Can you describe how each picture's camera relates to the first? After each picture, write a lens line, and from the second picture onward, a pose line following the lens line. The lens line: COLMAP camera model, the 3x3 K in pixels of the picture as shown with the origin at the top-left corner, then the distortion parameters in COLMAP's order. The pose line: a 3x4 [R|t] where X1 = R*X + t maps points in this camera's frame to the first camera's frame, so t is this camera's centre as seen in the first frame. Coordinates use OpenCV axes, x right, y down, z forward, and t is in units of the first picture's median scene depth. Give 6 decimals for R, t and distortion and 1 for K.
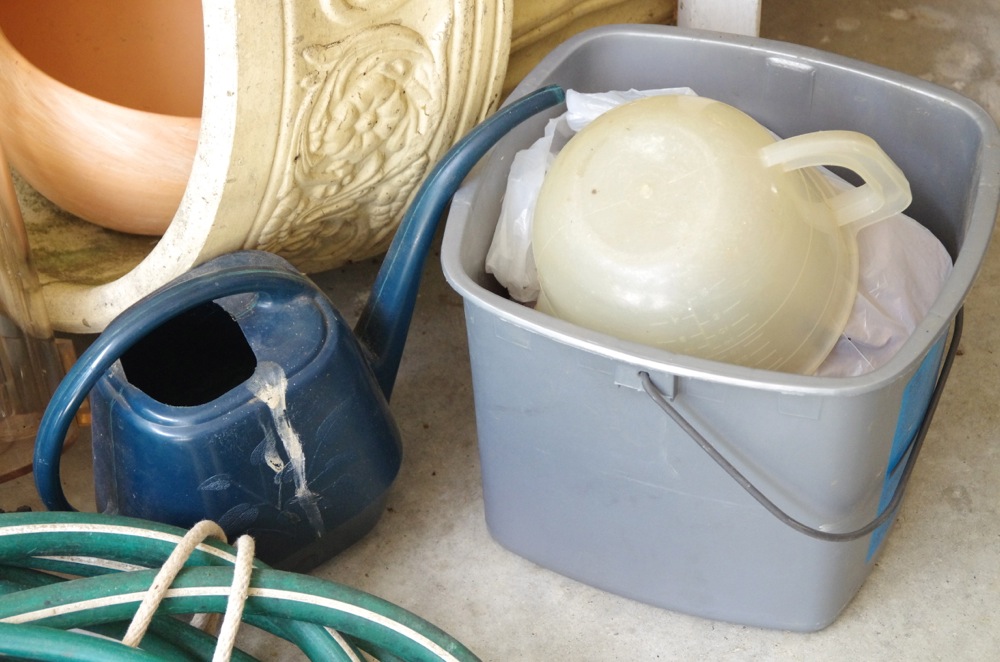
lens RADIAL K [[3212.8, 0, 500.0], [0, 3212.8, 331.0], [0, 0, 1]] dist [0.844539, 1.301187]
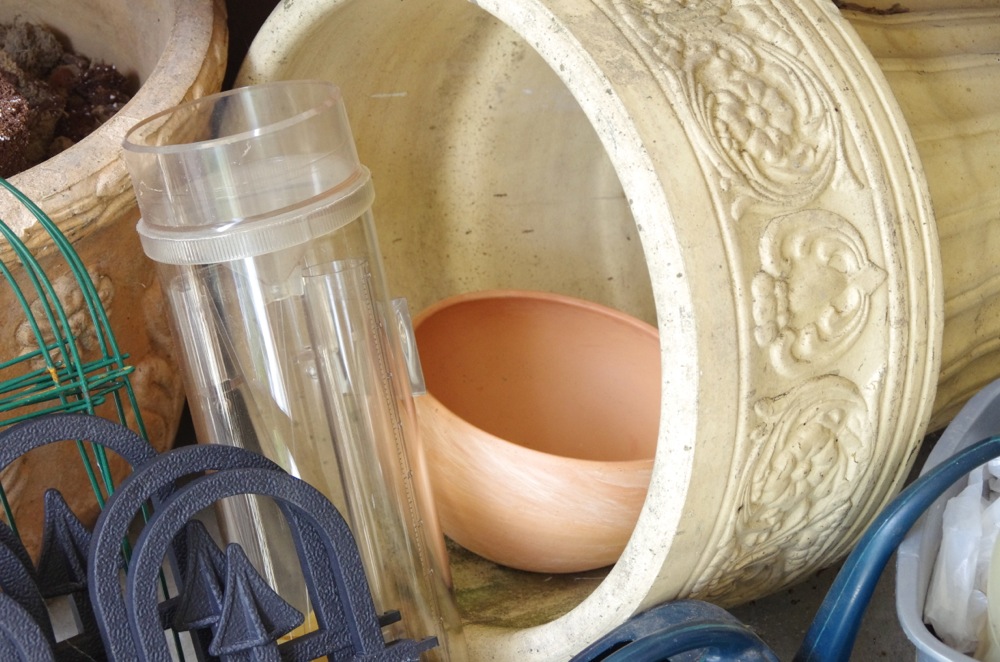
lens RADIAL K [[2828.4, 0, 500.0], [0, 2828.4, 331.0], [0, 0, 1]] dist [0.468588, 0.291017]
pose [[1.000000, -0.000854, -0.000022, -0.134455], [0.000849, 0.996837, -0.079463, -0.037761], [0.000090, 0.079463, 0.996838, 0.117335]]
